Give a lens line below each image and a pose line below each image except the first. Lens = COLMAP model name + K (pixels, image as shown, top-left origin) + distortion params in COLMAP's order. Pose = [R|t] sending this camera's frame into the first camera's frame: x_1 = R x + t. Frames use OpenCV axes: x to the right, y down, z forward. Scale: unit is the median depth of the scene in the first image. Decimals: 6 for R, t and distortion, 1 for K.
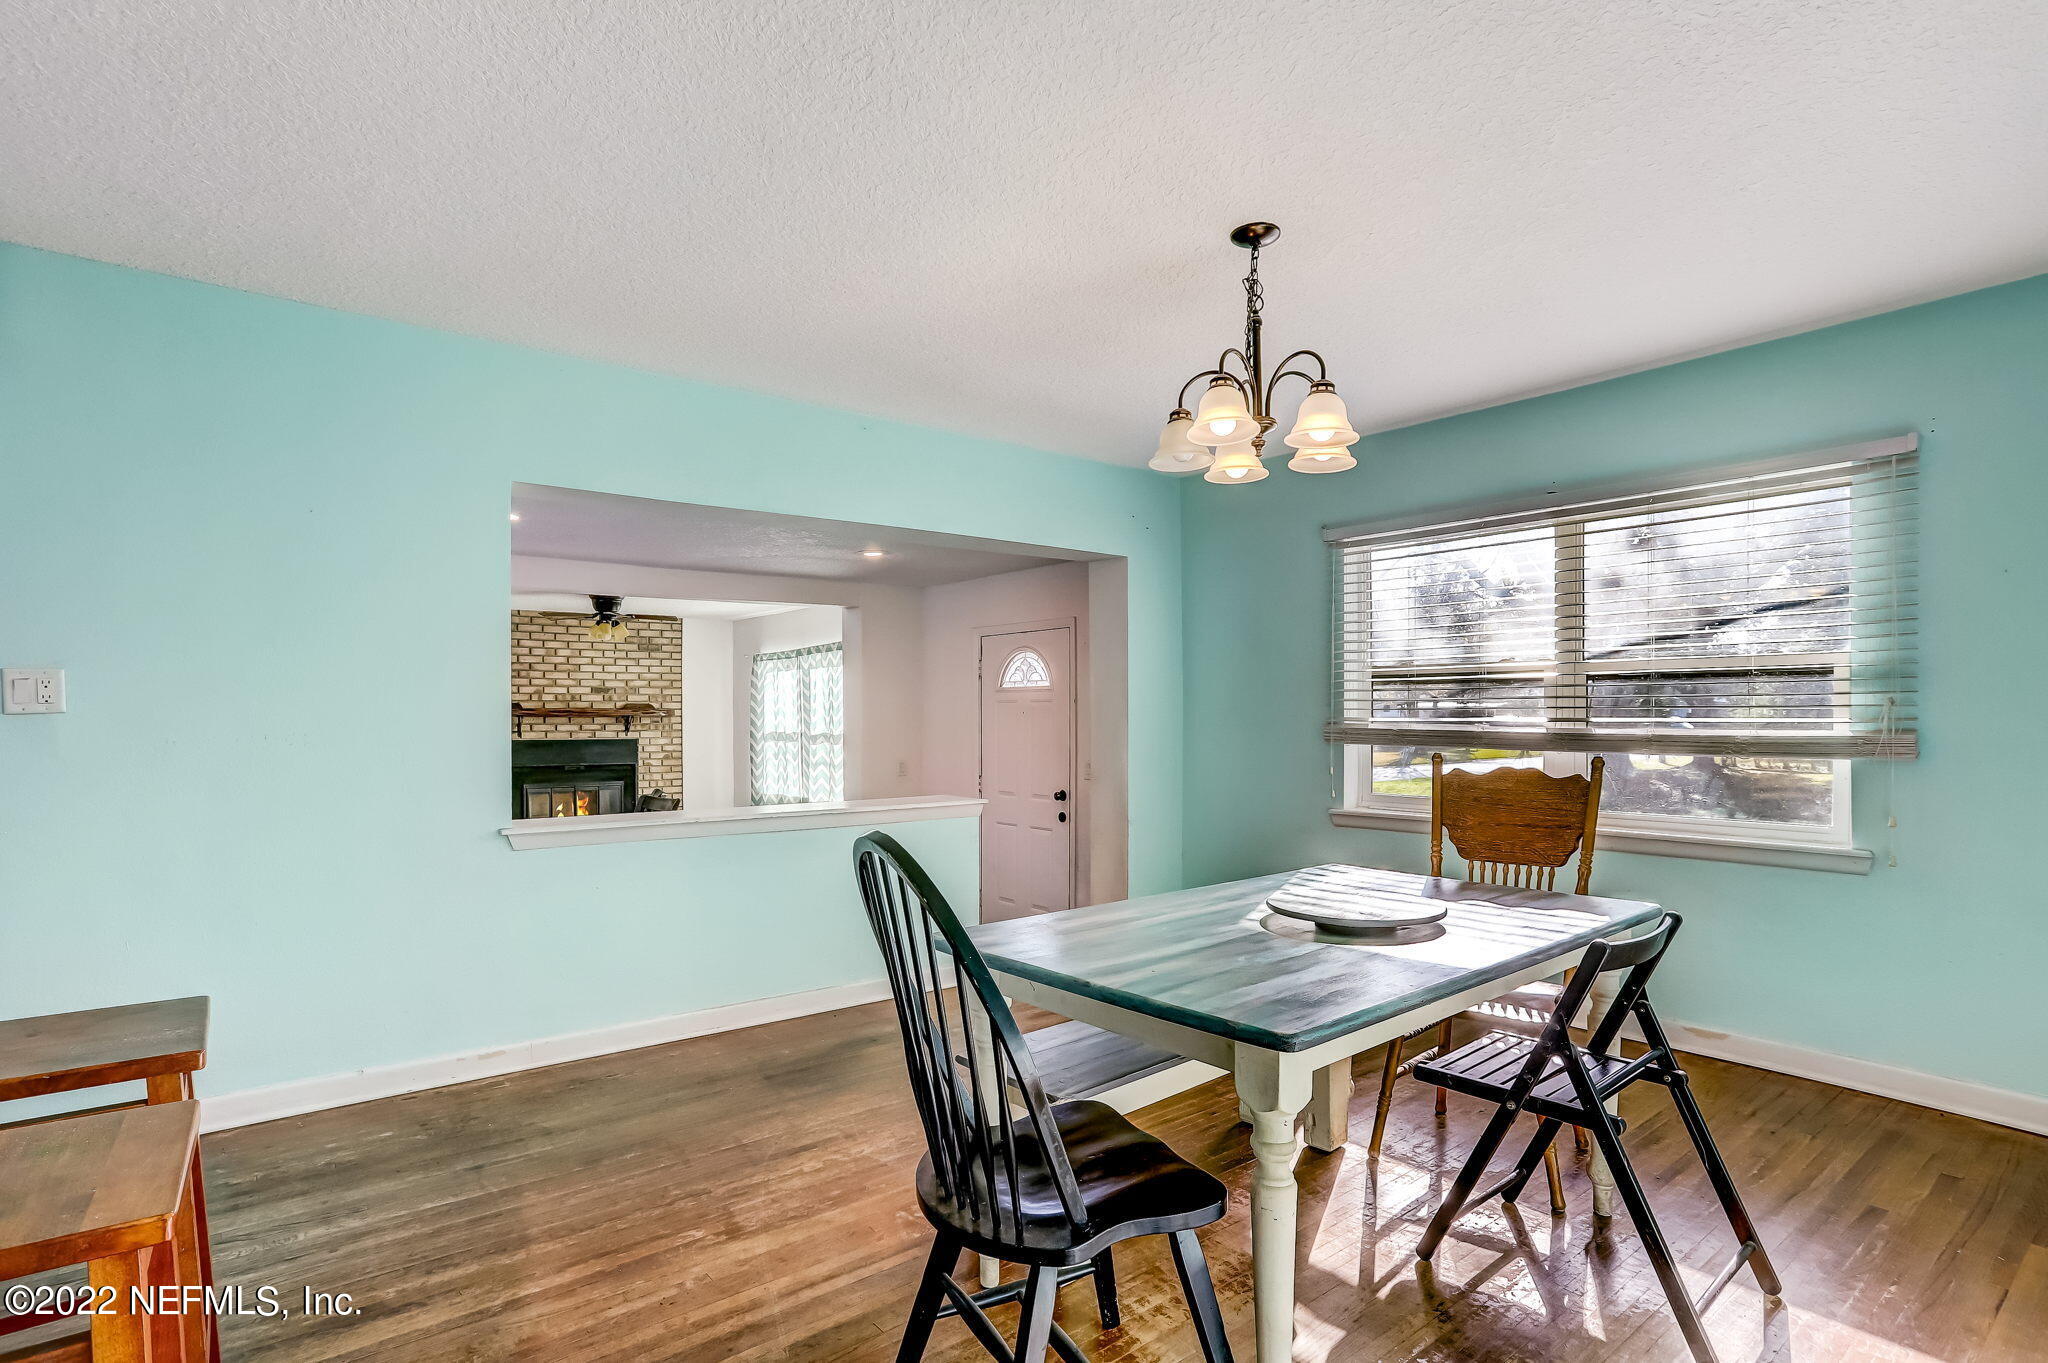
lens RADIAL K [[1007.8, 0, 1004.8], [0, 1007.8, 723.4], [0, 0, 1]] dist [-0.049786, 0.025393]
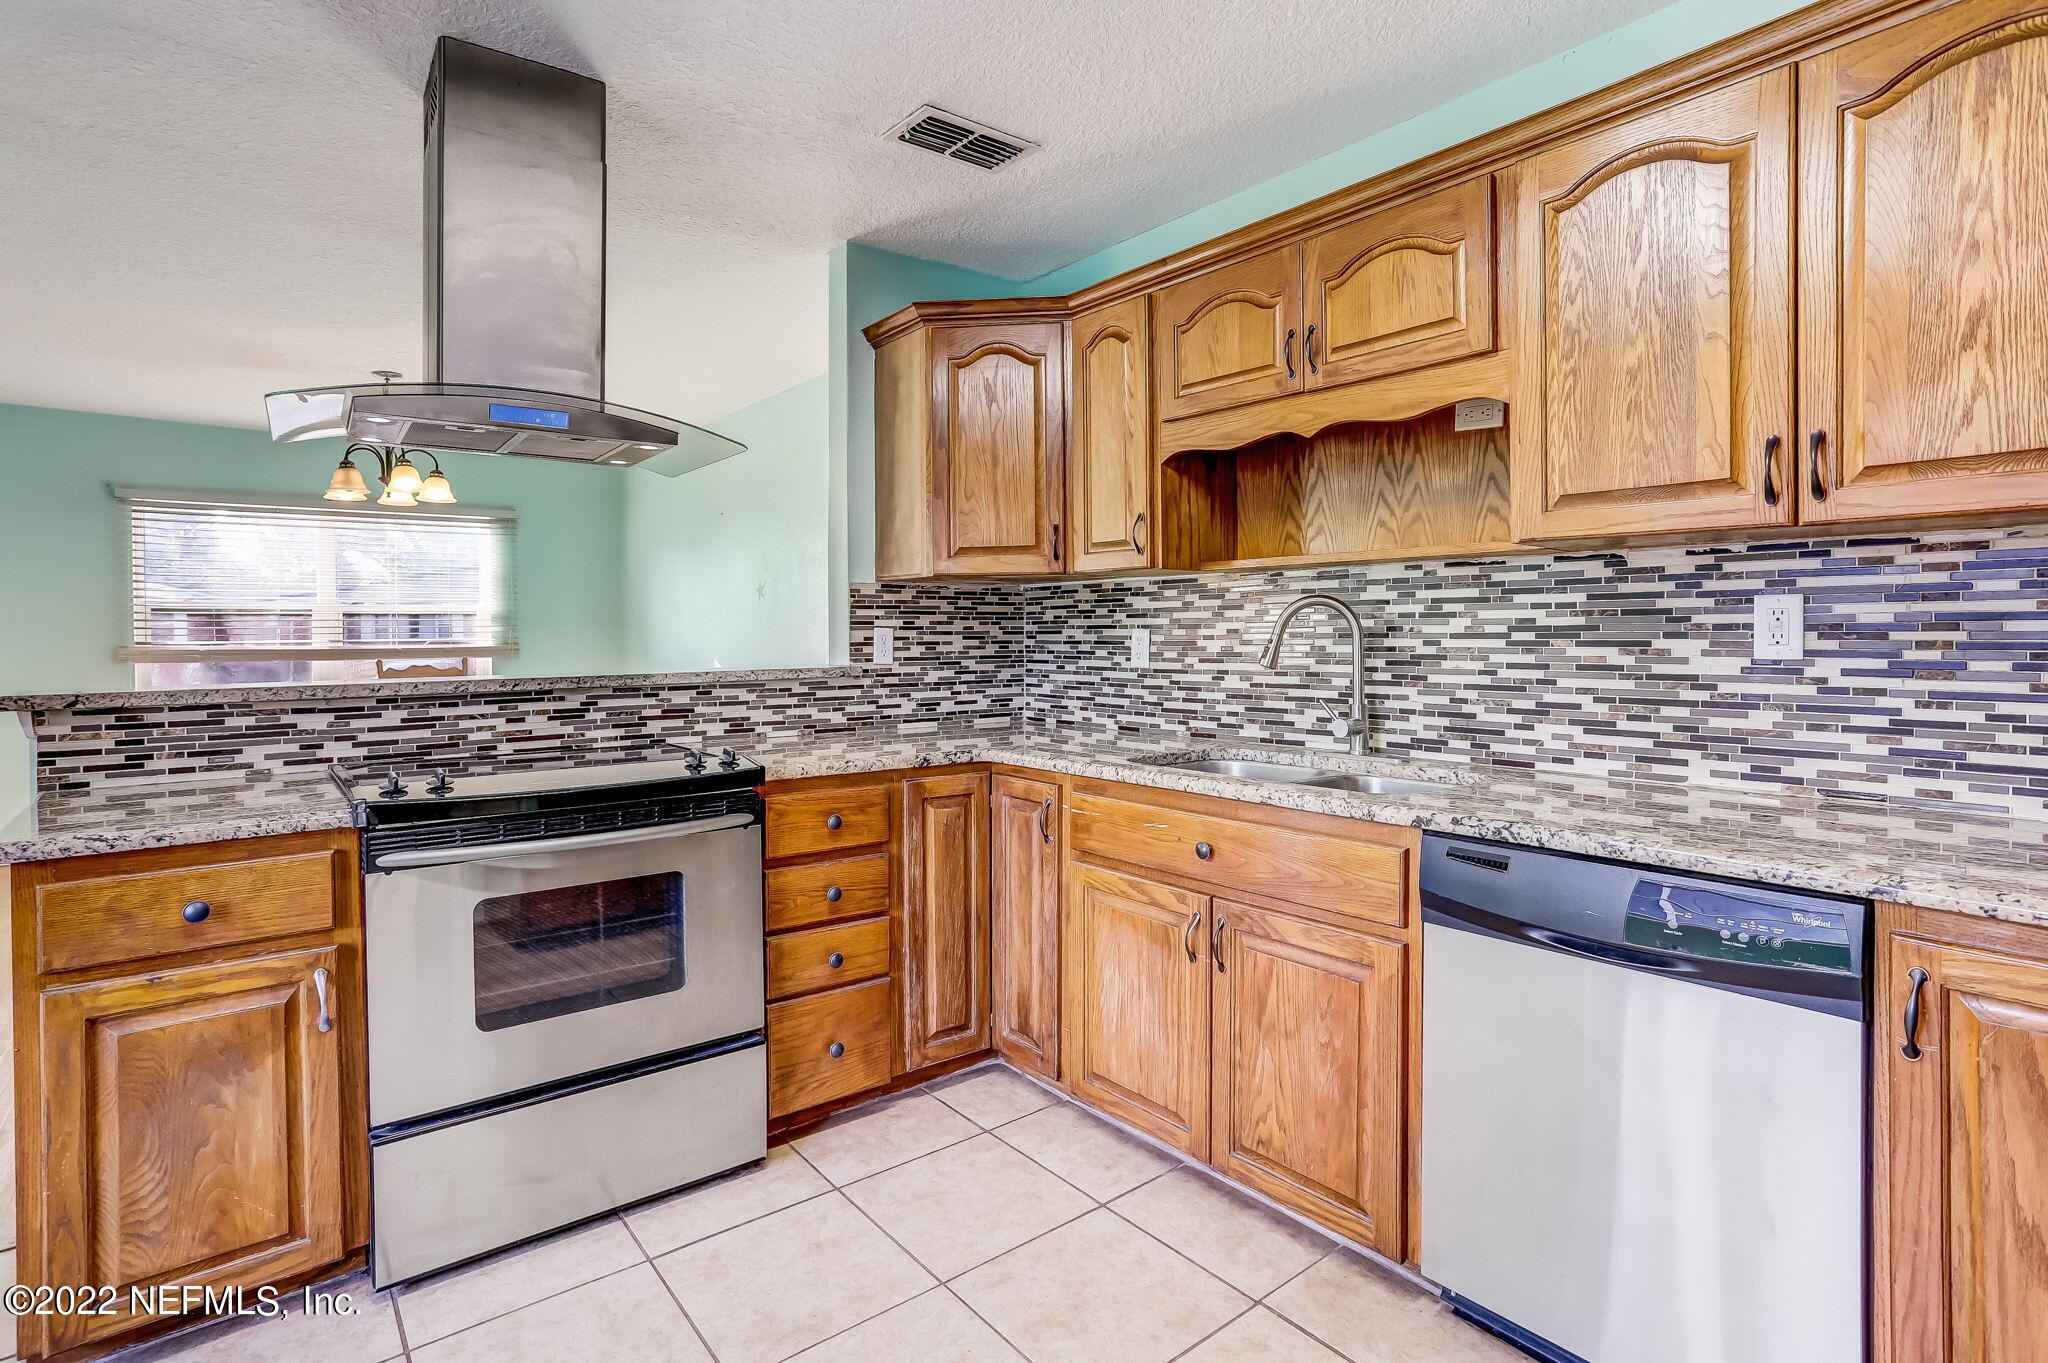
lens RADIAL K [[1017.4, 0, 1012.0], [0, 1017.4, 636.5], [0, 0, 1]] dist [-0.044146, 0.024593]
pose [[-0.001174, -0.004388, 0.999990, -0.768963], [0.019172, 0.999806, 0.004410, 0.003456], [-0.999816, 0.019177, -0.001090, -0.070263]]
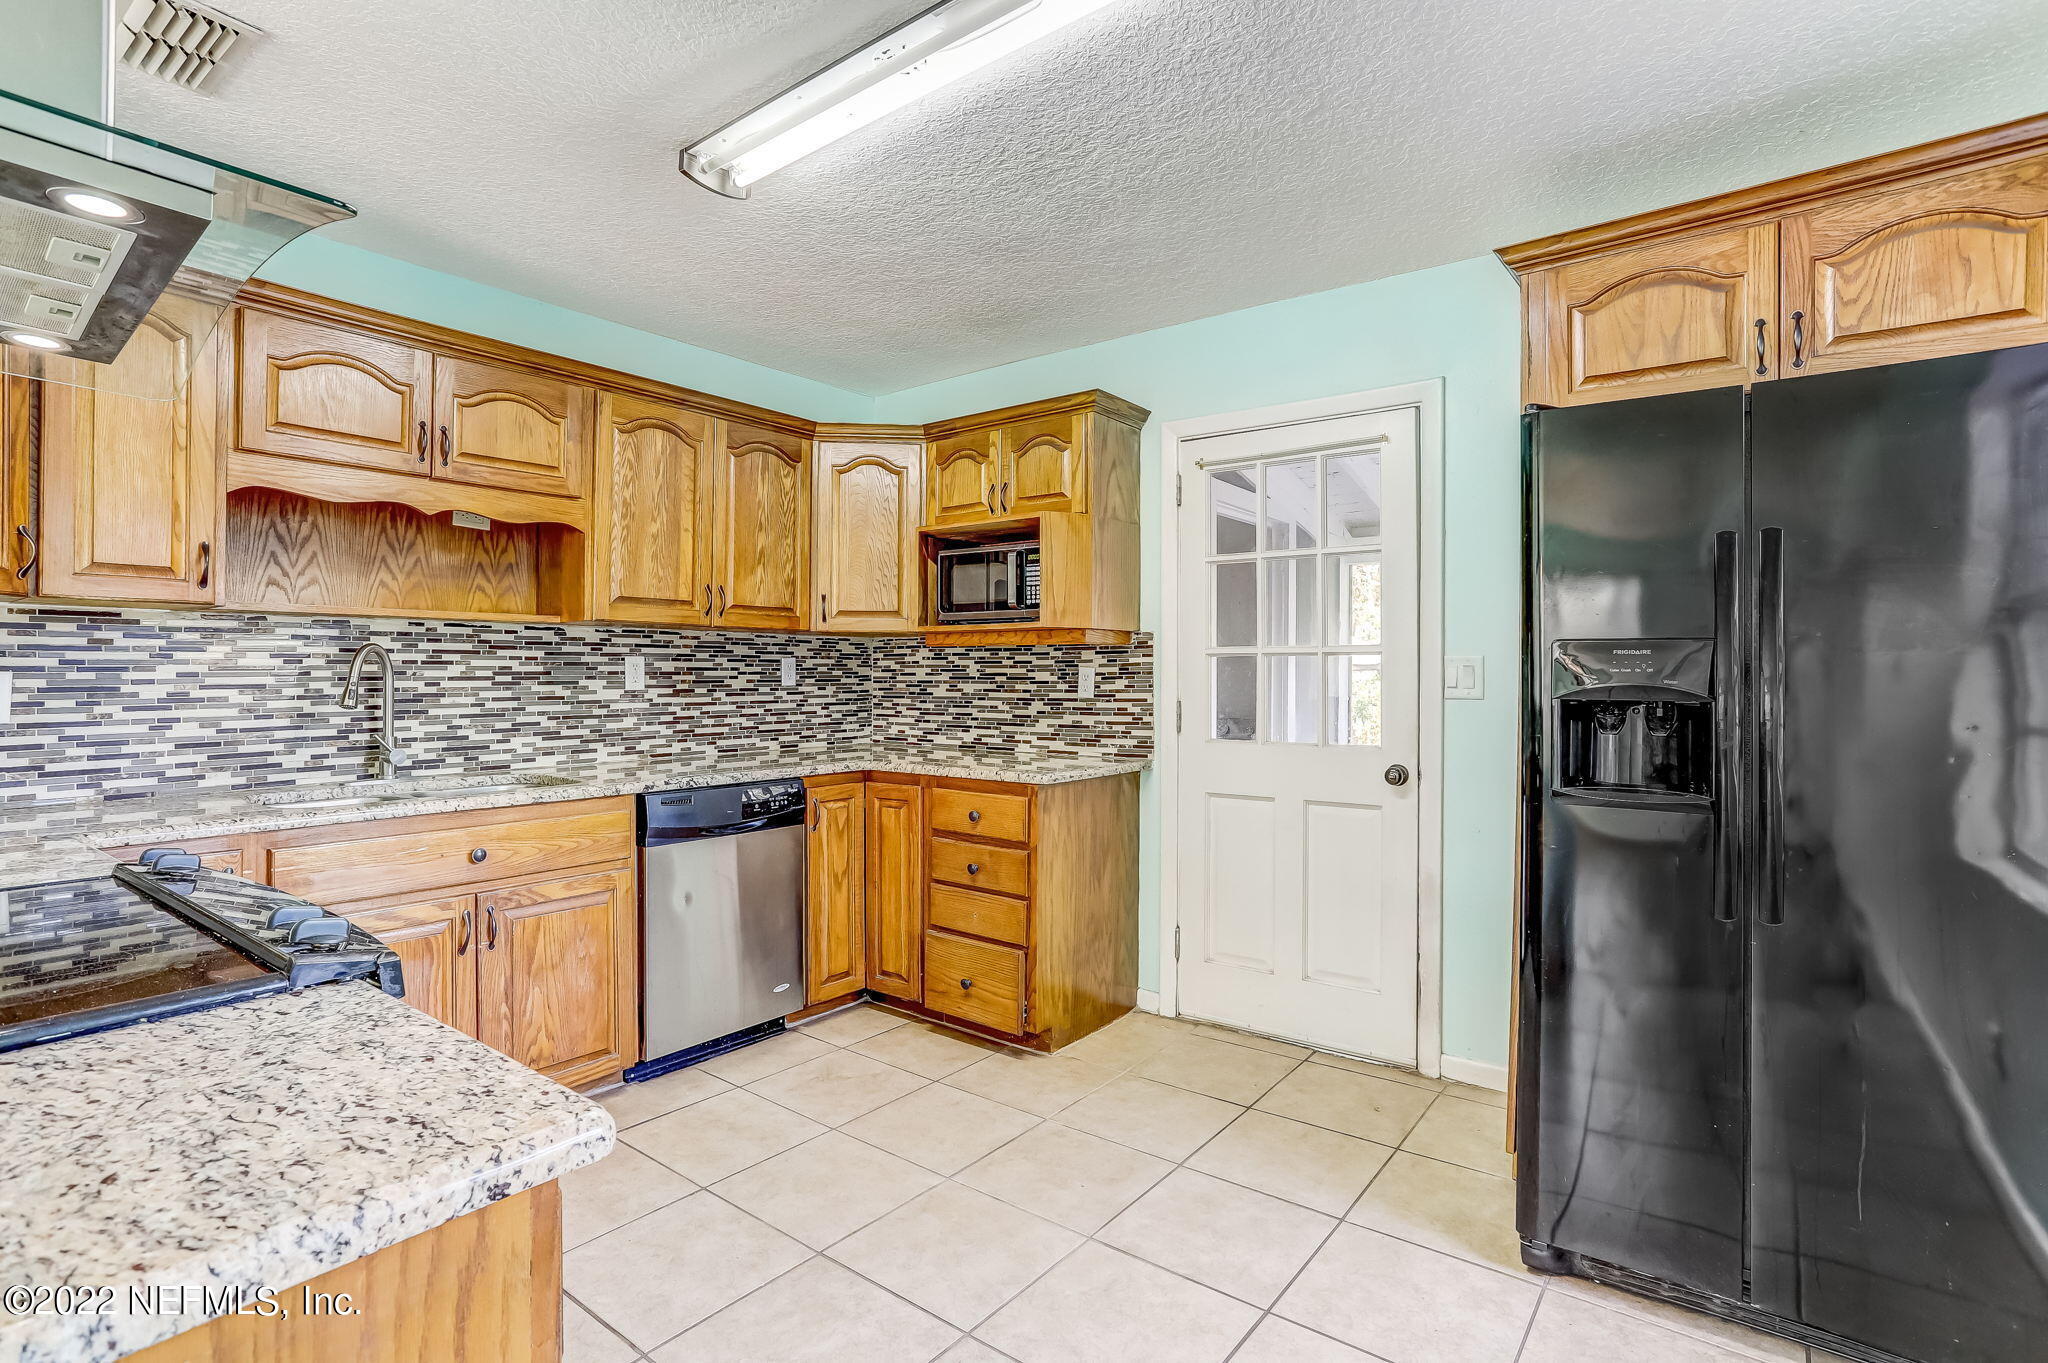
lens RADIAL K [[1007.5, 0, 1003.7], [0, 1007.5, 665.9], [0, 0, 1]] dist [-0.048320, 0.030521]
pose [[-0.971111, -0.001825, -0.238620, -0.503318], [-0.003778, 0.999963, 0.007728, -0.004126], [0.238597, 0.008406, -0.971082, 0.369855]]
